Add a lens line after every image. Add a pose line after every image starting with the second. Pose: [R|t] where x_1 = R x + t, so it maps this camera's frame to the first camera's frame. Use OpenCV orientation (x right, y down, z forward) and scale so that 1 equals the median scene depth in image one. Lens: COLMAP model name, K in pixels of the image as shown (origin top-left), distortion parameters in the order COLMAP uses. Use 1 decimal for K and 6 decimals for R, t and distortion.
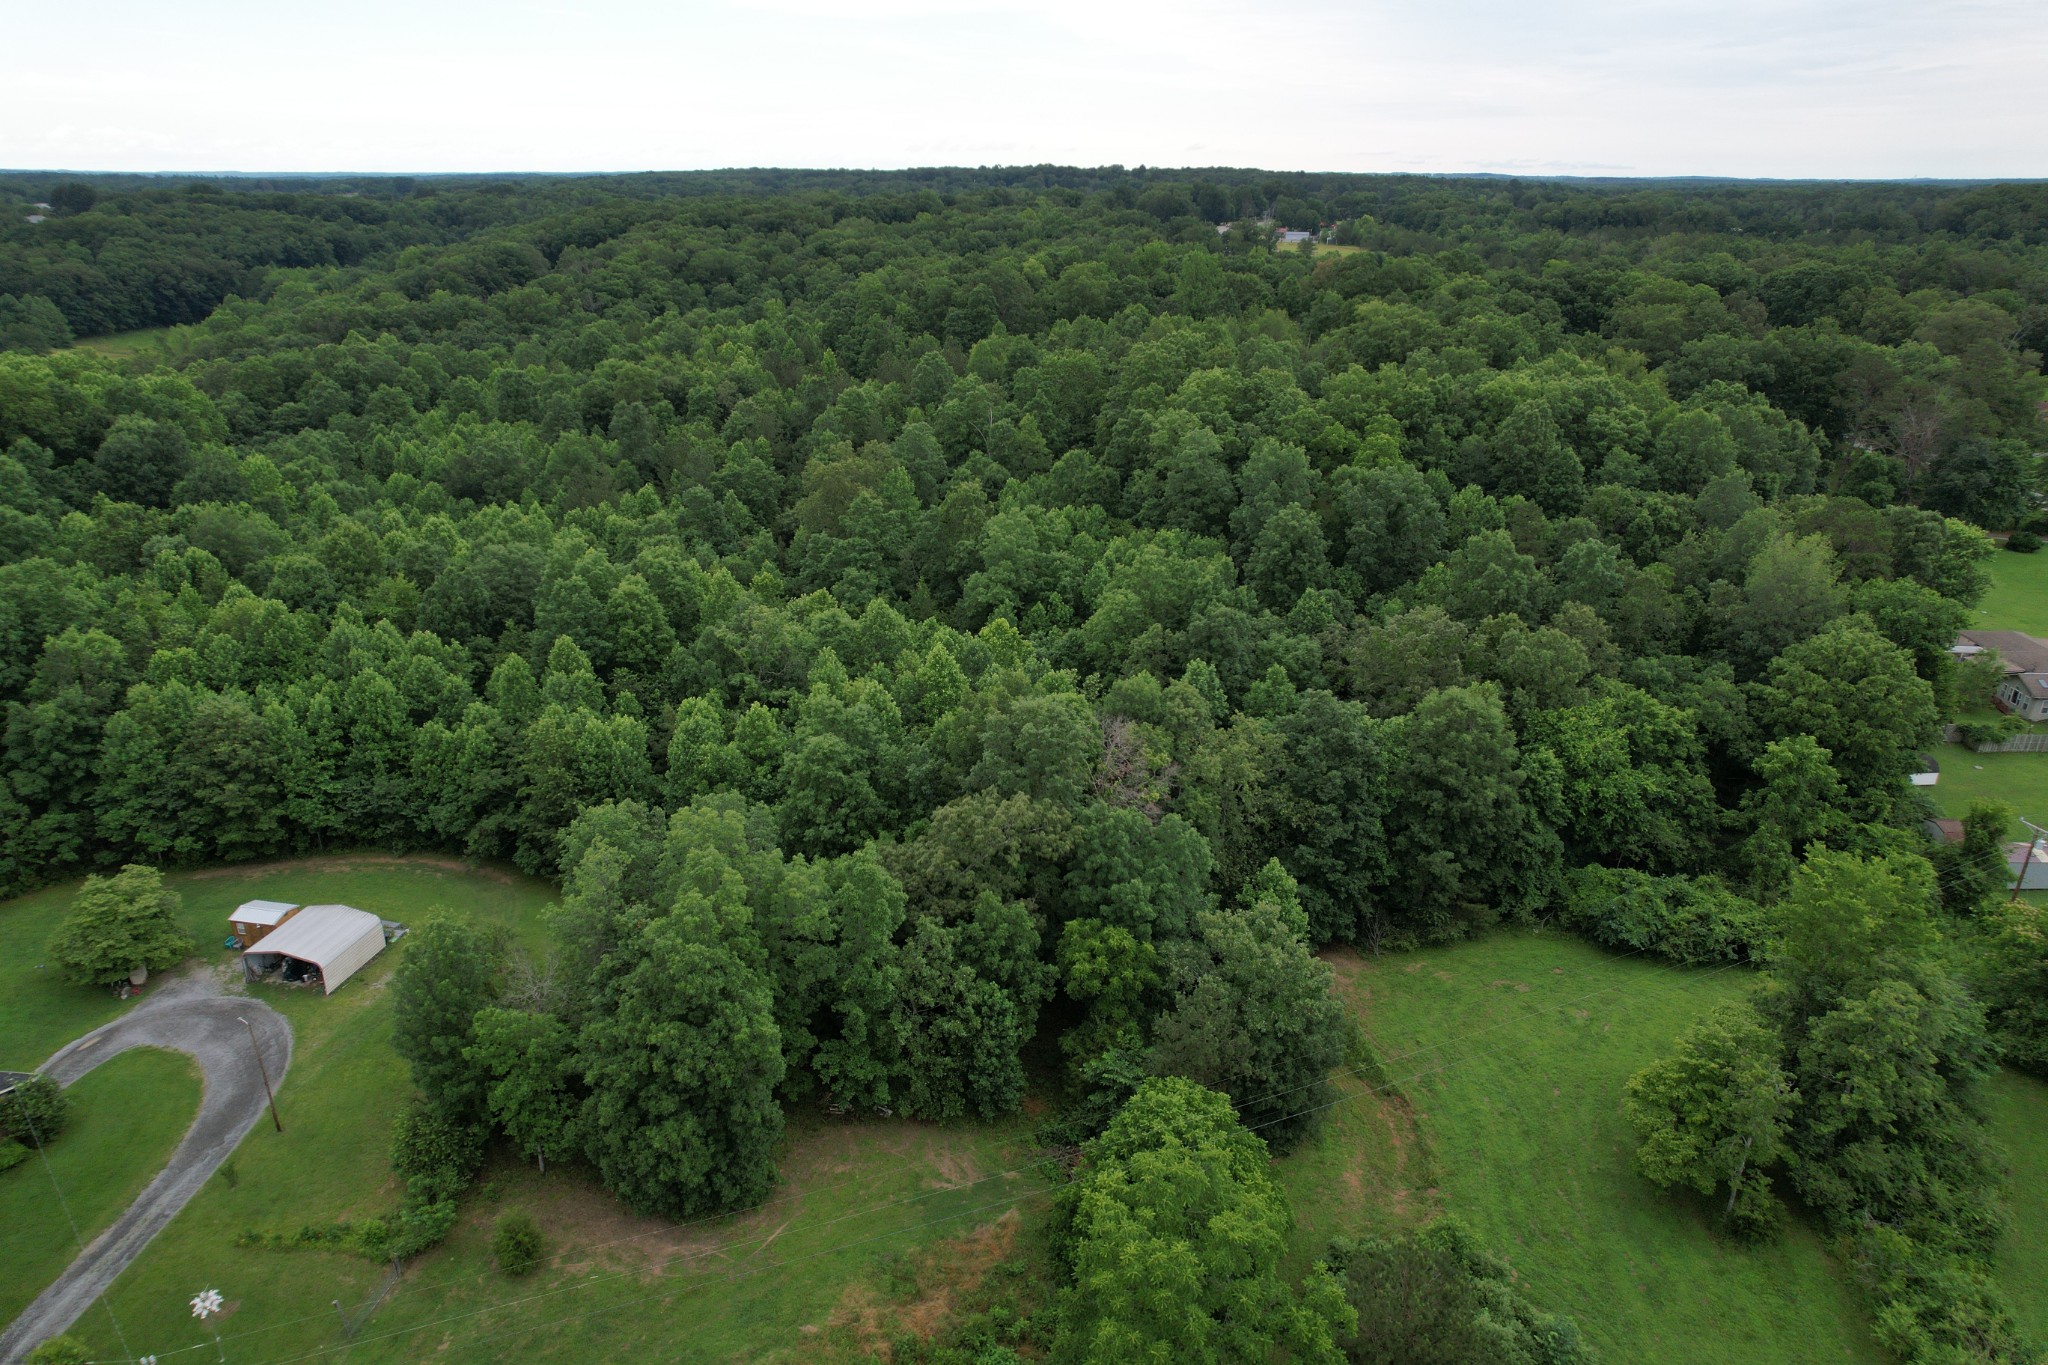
lens RADIAL K [[1319.3, 0, 1024.0], [0, 1319.3, 682.5], [0, 0, 1]] dist [-0.088509, 0.084560]
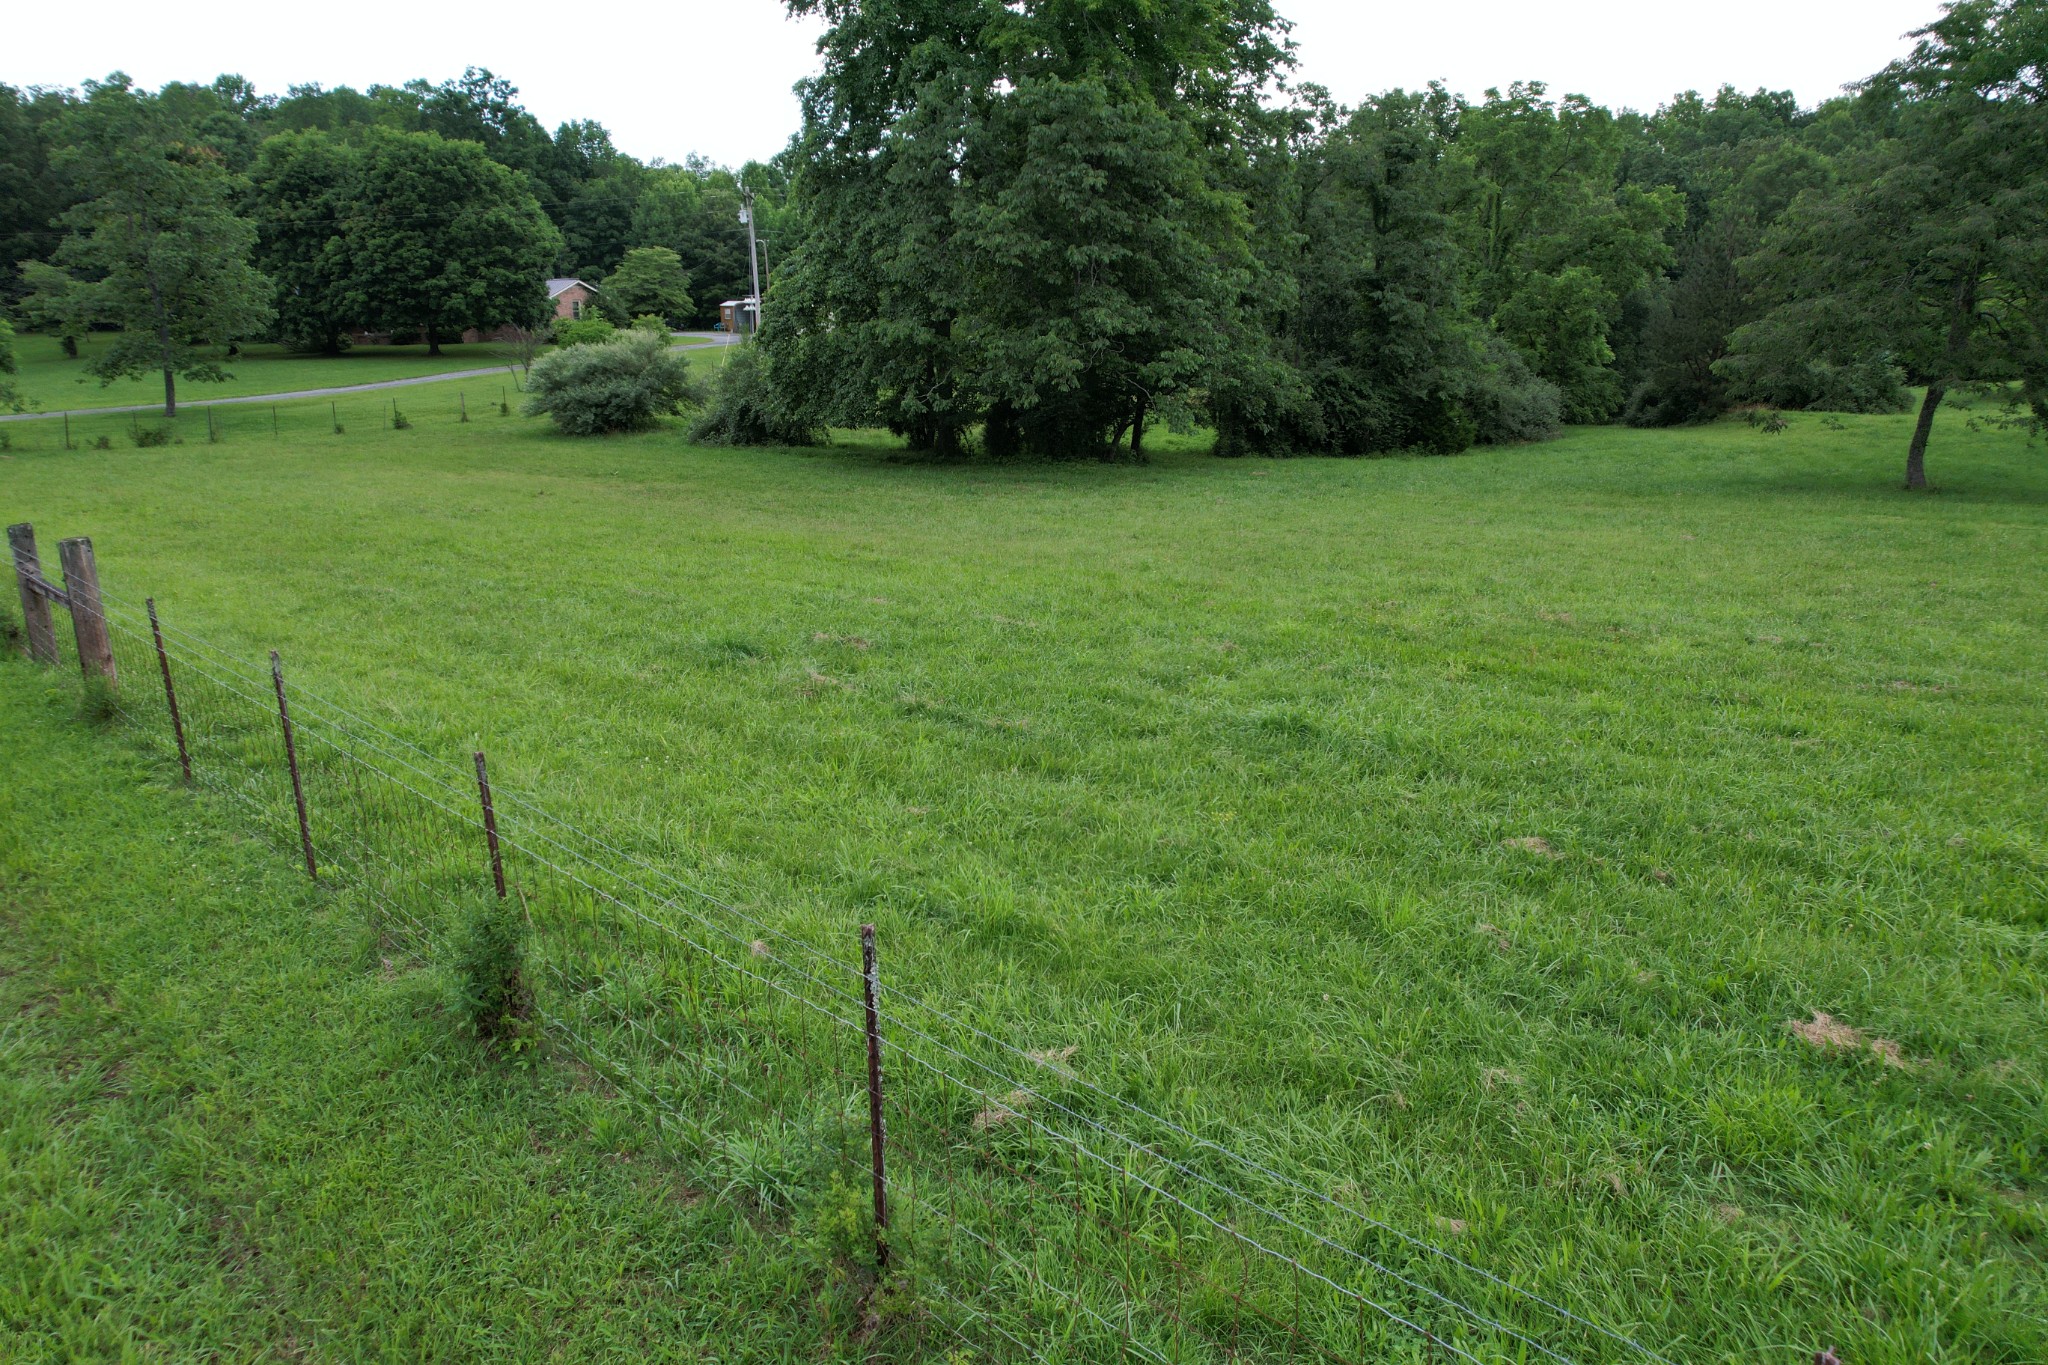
lens RADIAL K [[1317.7, 0, 1024.0], [0, 1317.7, 682.5], [0, 0, 1]] dist [-0.083272, 0.078660]
pose [[0.974110, 0.061542, -0.217537, -0.021212], [-0.079937, 0.993838, -0.076786, 0.467948], [0.211471, 0.092188, 0.973027, -0.106880]]
